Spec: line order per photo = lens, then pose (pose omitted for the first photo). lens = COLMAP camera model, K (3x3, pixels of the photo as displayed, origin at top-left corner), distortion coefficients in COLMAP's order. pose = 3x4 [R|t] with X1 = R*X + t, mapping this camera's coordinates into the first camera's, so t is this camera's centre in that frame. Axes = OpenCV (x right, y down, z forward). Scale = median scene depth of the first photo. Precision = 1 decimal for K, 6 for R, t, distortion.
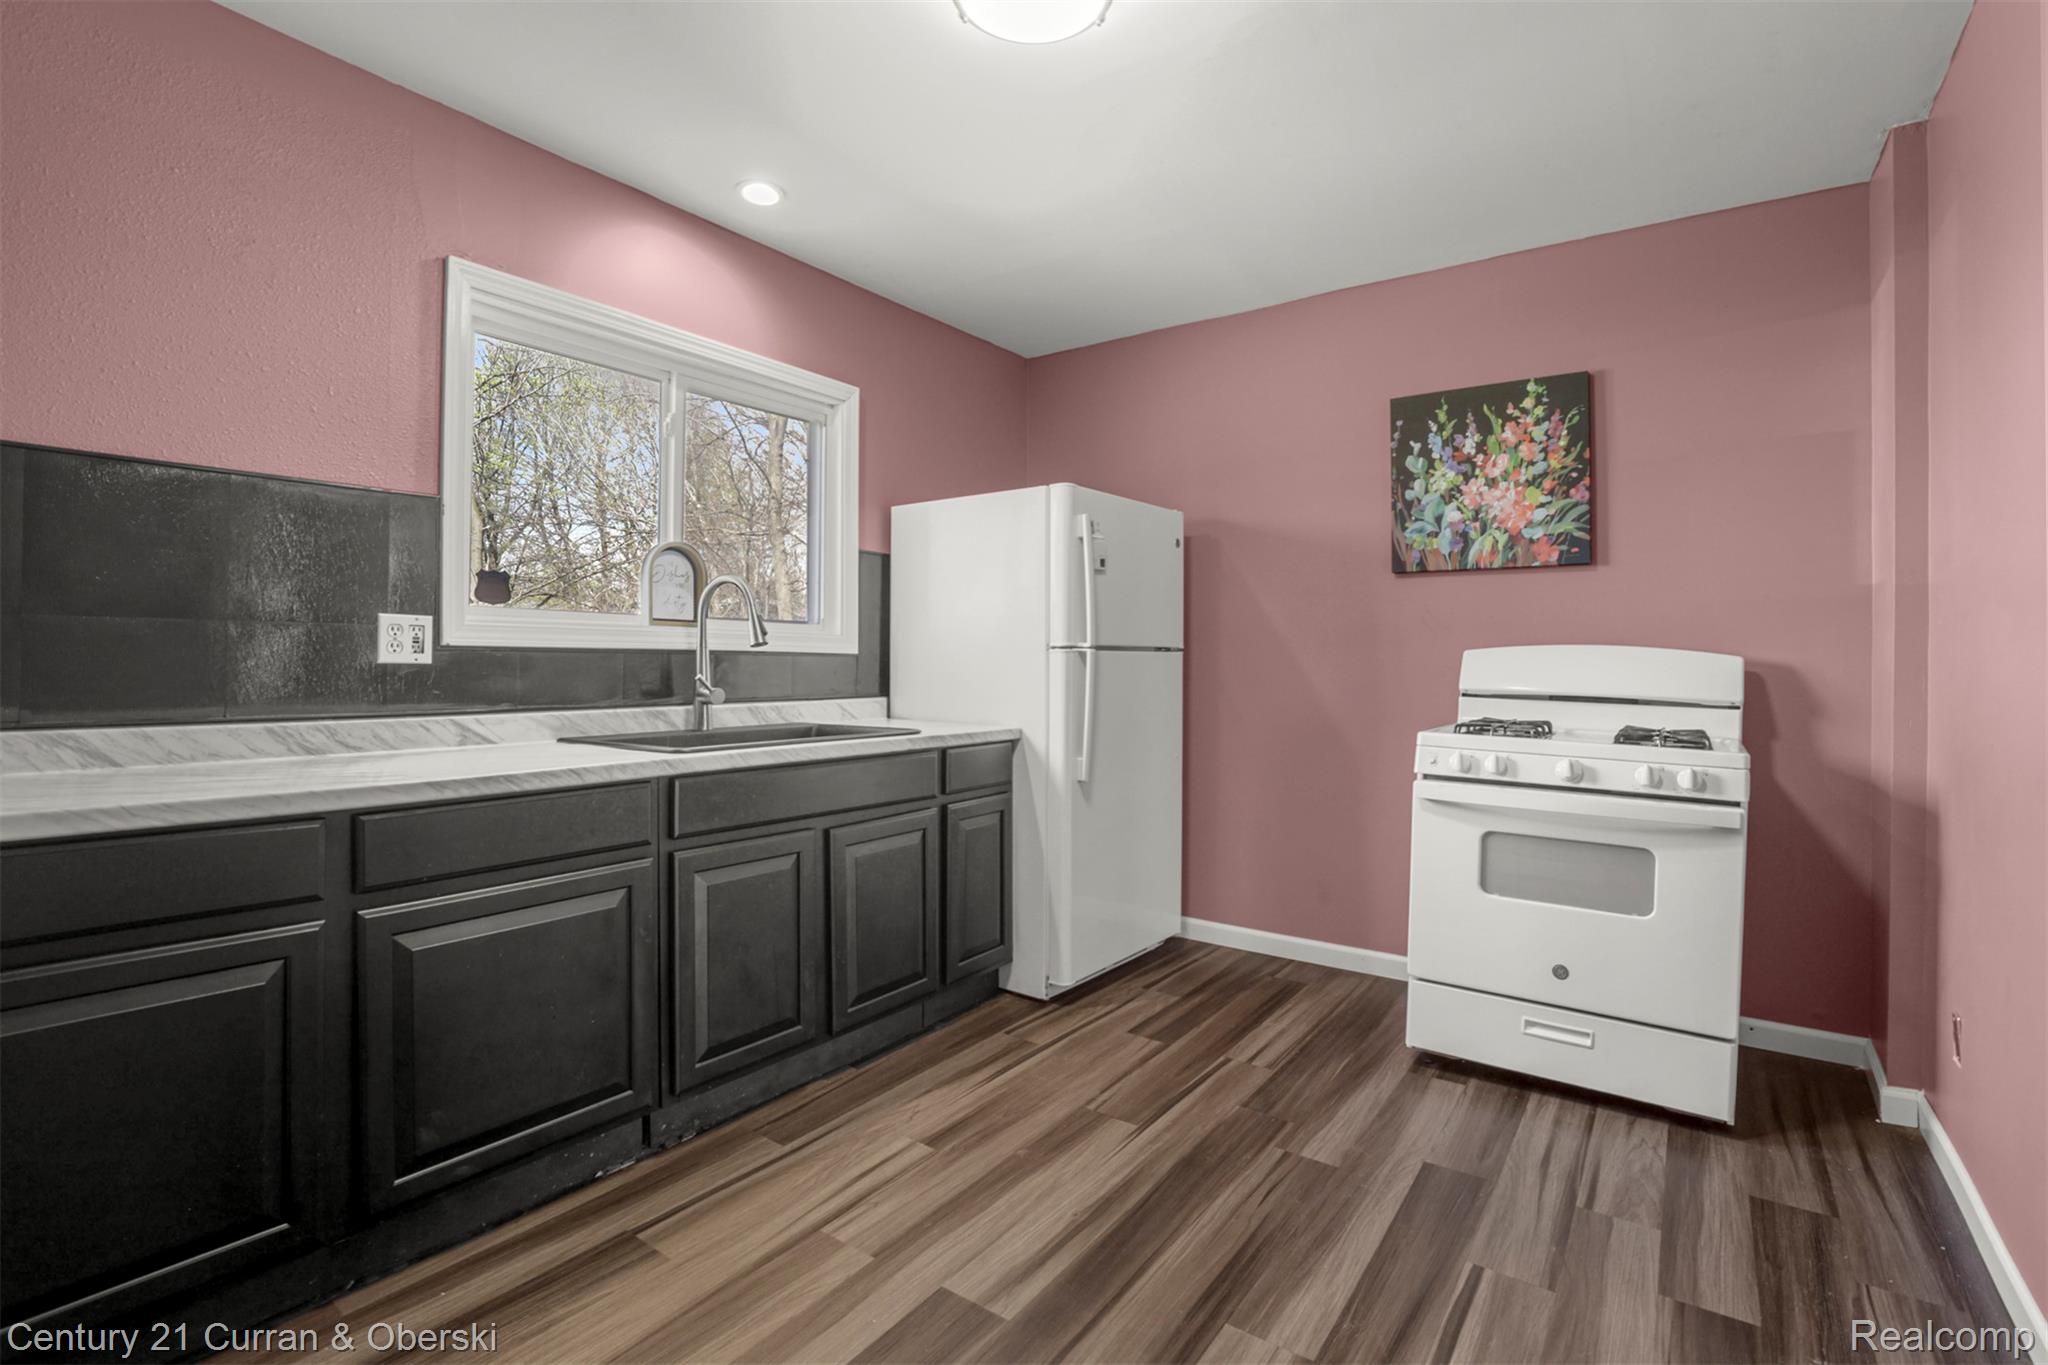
lens RADIAL K [[941.9, 0, 1026.7], [0, 941.9, 663.8], [0, 0, 1]] dist [-0.034107, 0.003662]
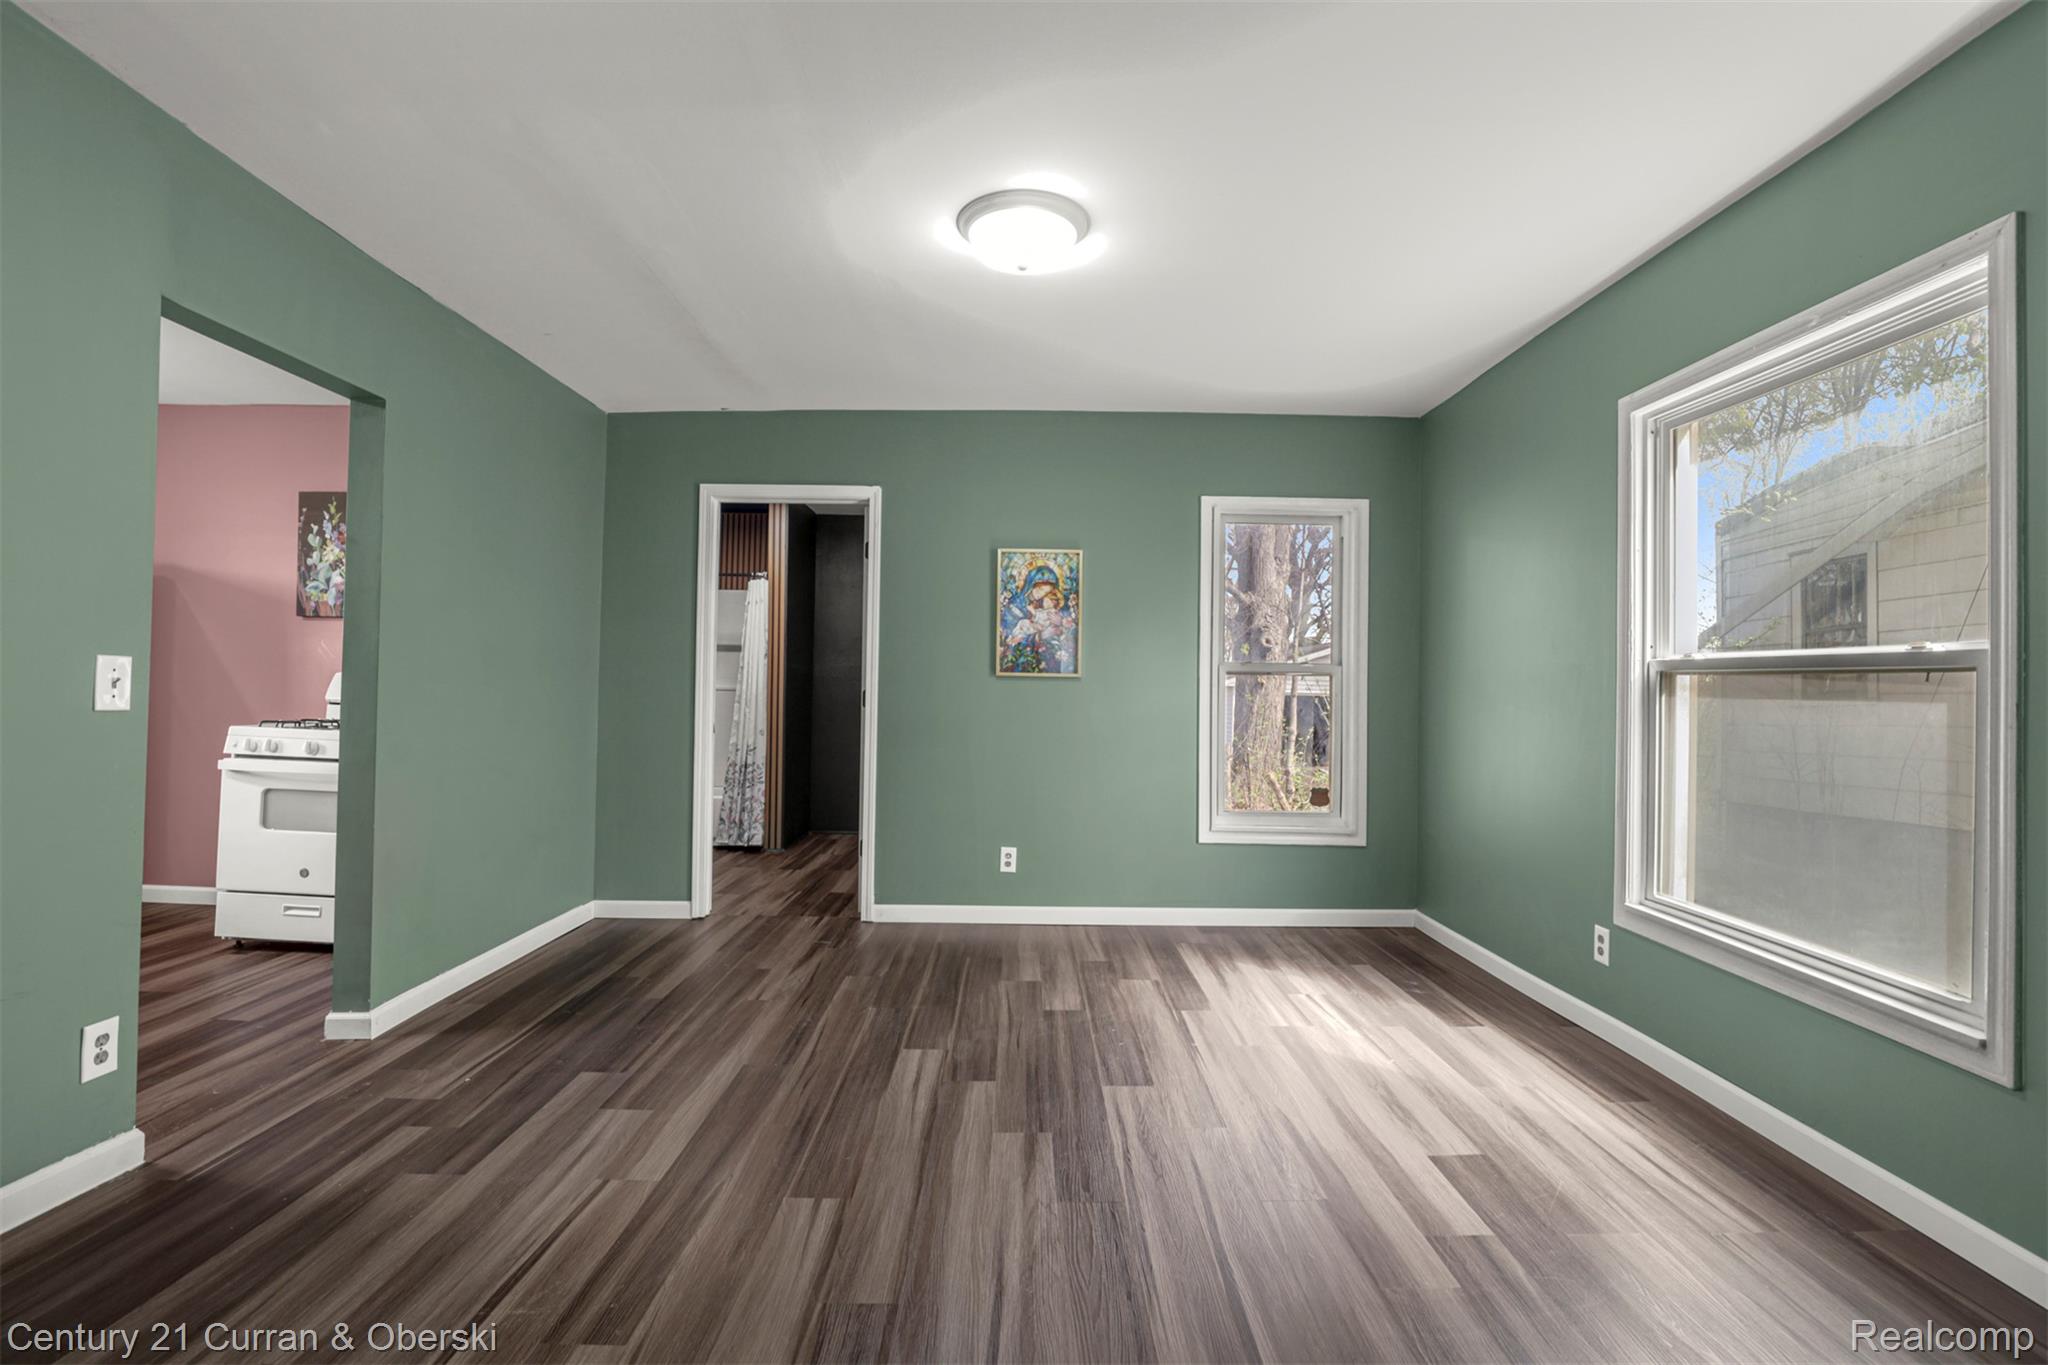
lens RADIAL K [[941.9, 0, 1025.3], [0, 941.9, 673.4], [0, 0, 1]] dist [-0.034107, 0.003662]
pose [[0.810133, 0.023554, 0.585773, 0.599631], [-0.017904, 0.999721, -0.015437, -0.012201], [-0.585973, 0.002018, 0.810328, -0.968398]]
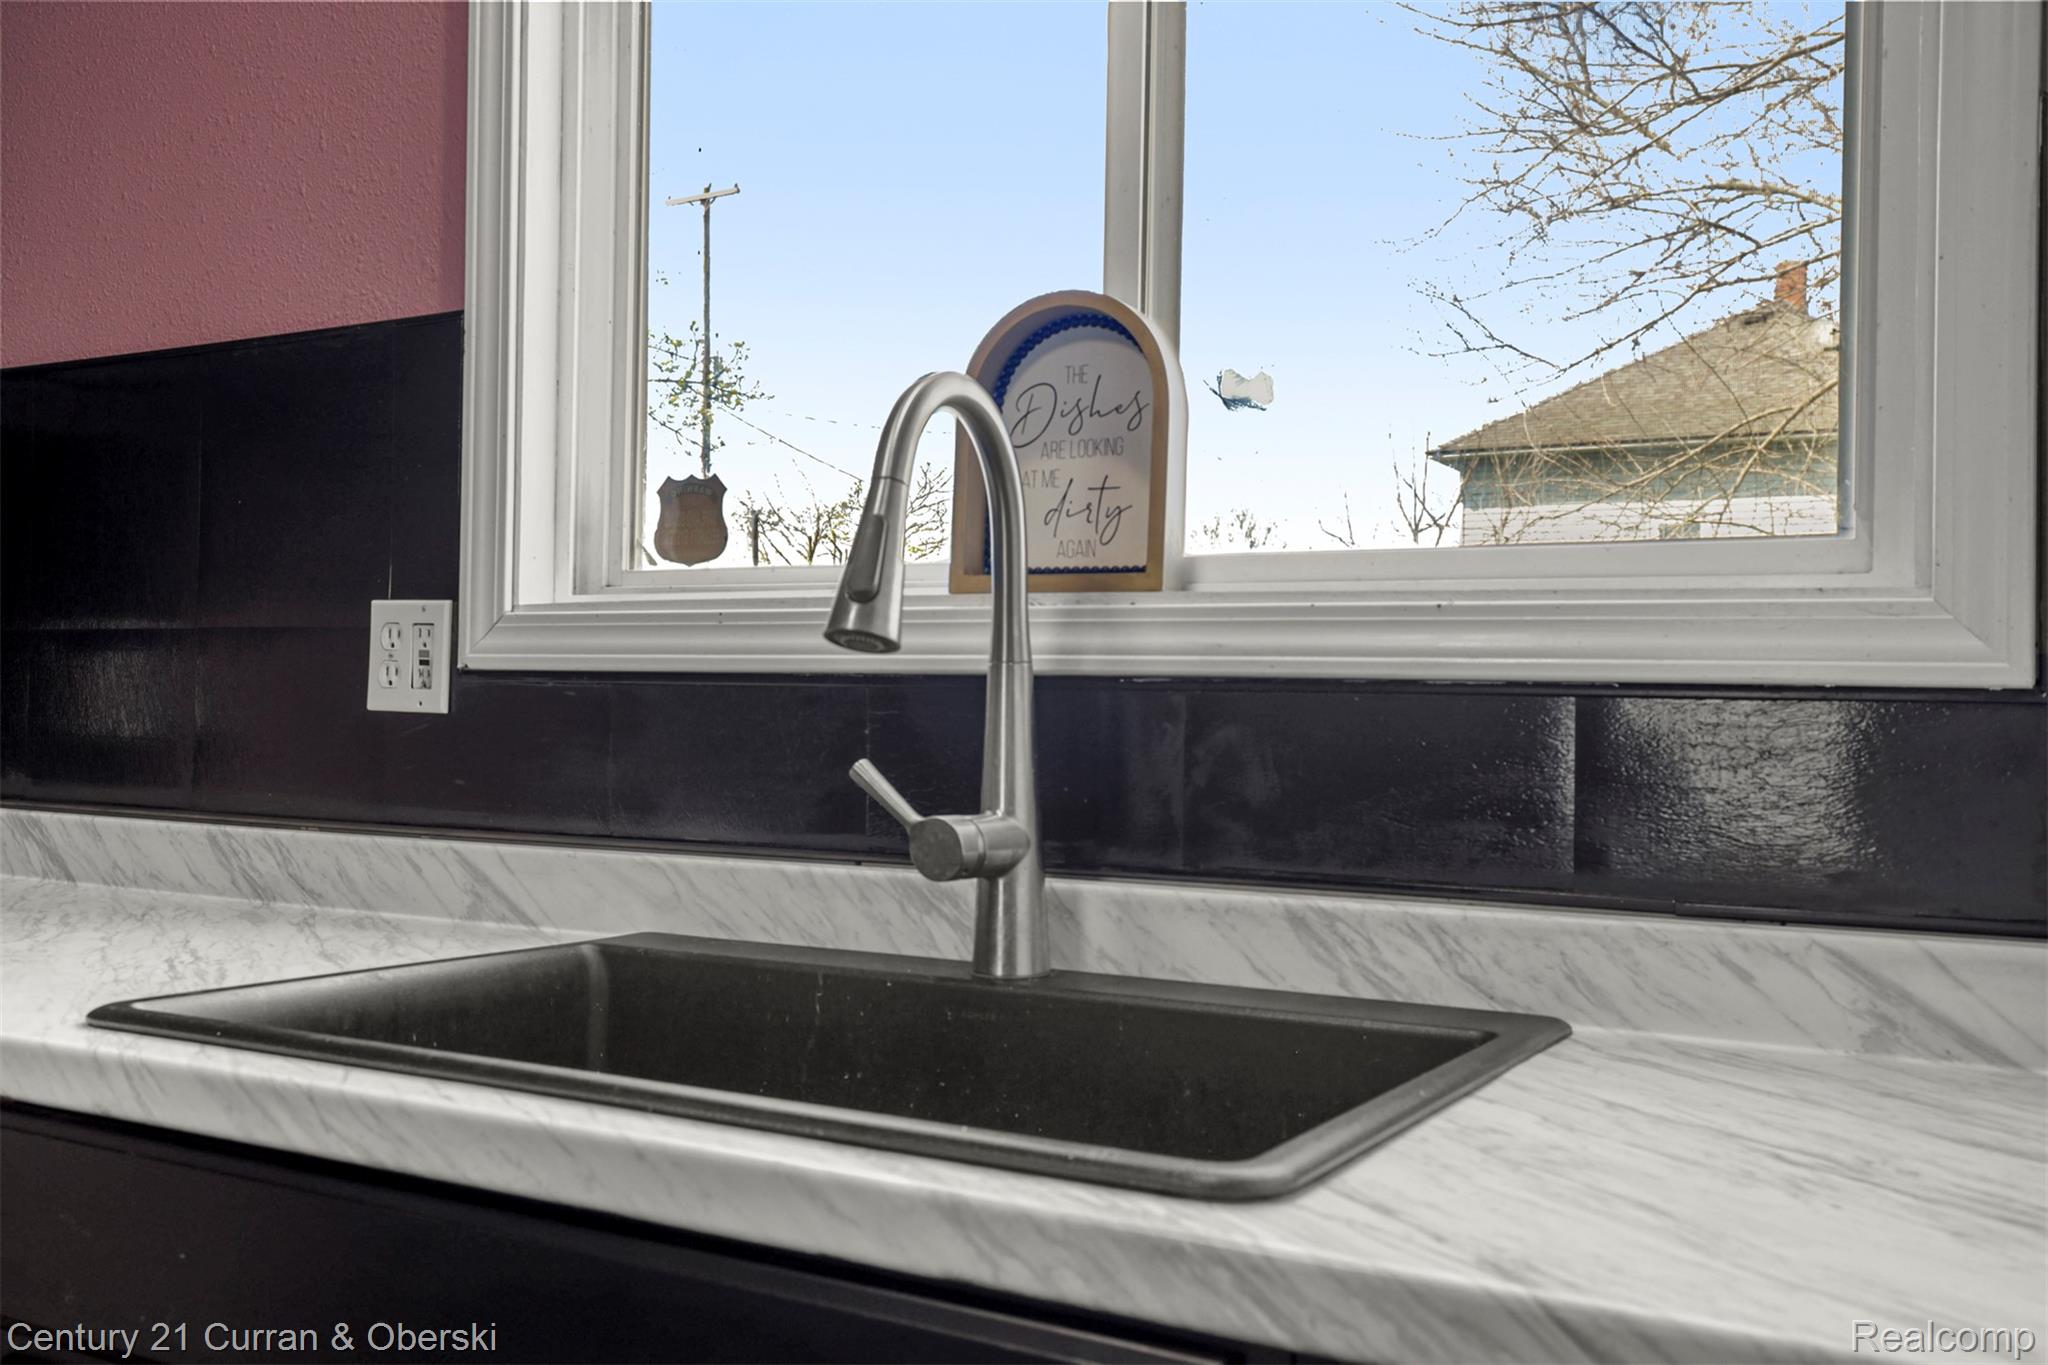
lens RADIAL K [[1871.1, 0, 1030.6], [0, 1871.1, 677.8], [0, 0, 1]] dist [0.052681, 0.004637]
pose [[0.101208, -0.022589, -0.994609, 0.198241], [-0.019330, 0.999509, -0.024667, -0.000210], [0.994677, 0.021722, 0.100722, 1.012702]]
